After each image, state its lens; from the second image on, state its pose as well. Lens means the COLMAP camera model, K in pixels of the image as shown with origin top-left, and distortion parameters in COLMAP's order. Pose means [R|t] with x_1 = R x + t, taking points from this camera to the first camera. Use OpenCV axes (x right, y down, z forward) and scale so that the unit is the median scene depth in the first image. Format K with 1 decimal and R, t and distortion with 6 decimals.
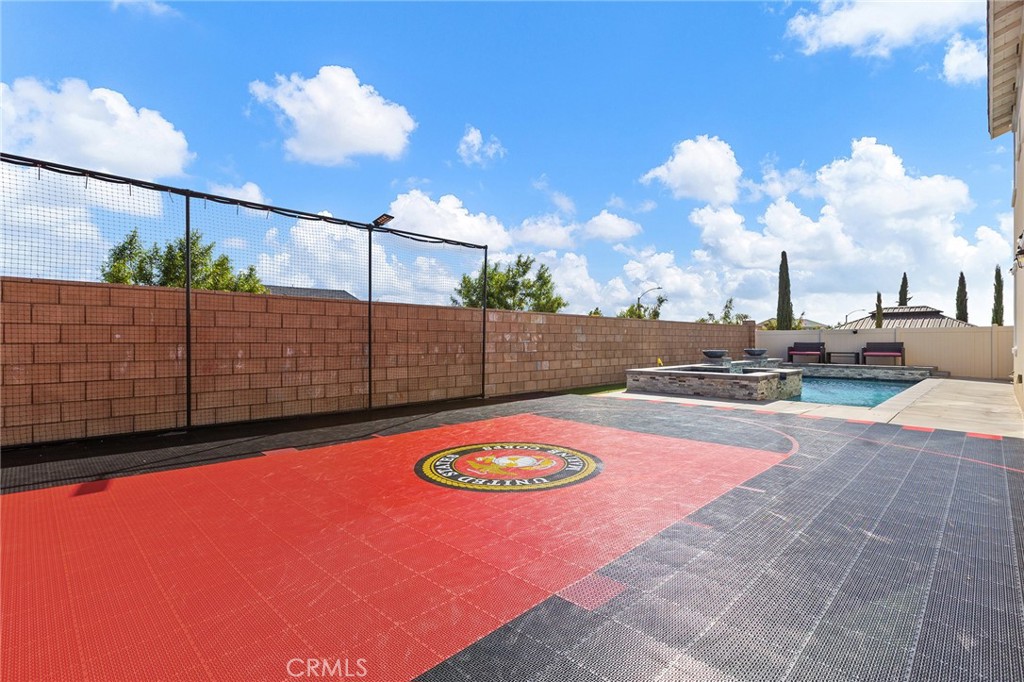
lens RADIAL K [[483.6, 0, 517.9], [0, 483.6, 342.6], [0, 0, 1]] dist [-0.004063, -0.000749]
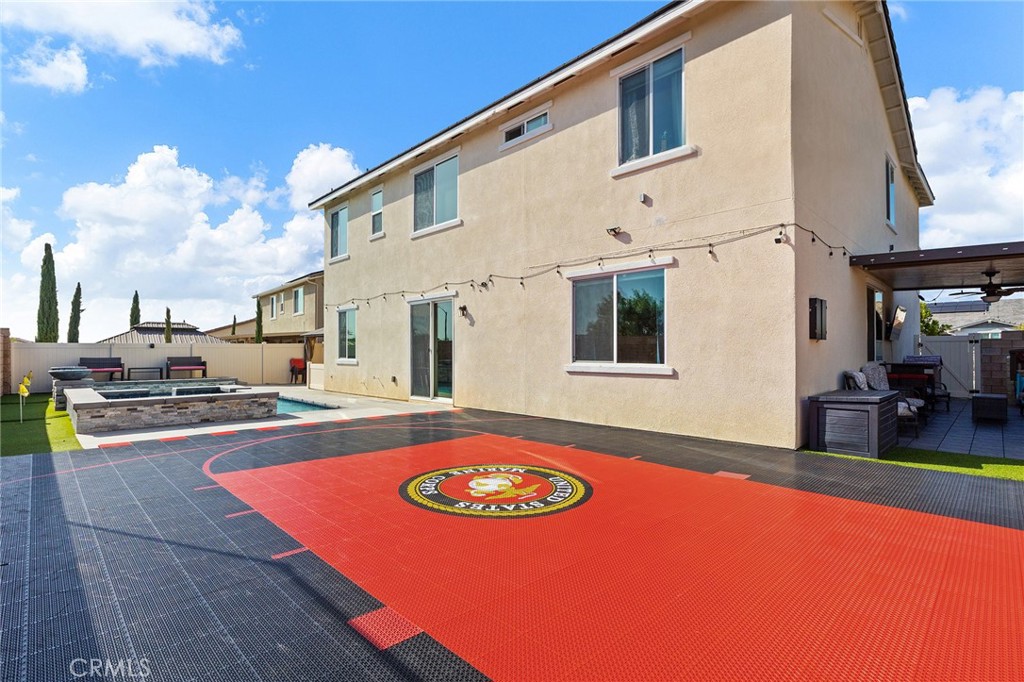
lens RADIAL K [[483.6, 0, 516.1], [0, 483.6, 350.9], [0, 0, 1]] dist [-0.004063, -0.000749]
pose [[-0.032275, 0.004906, 0.999467, -0.472679], [0.003167, 0.999983, -0.004806, -0.008983], [-0.999474, 0.003010, -0.032290, 0.470779]]
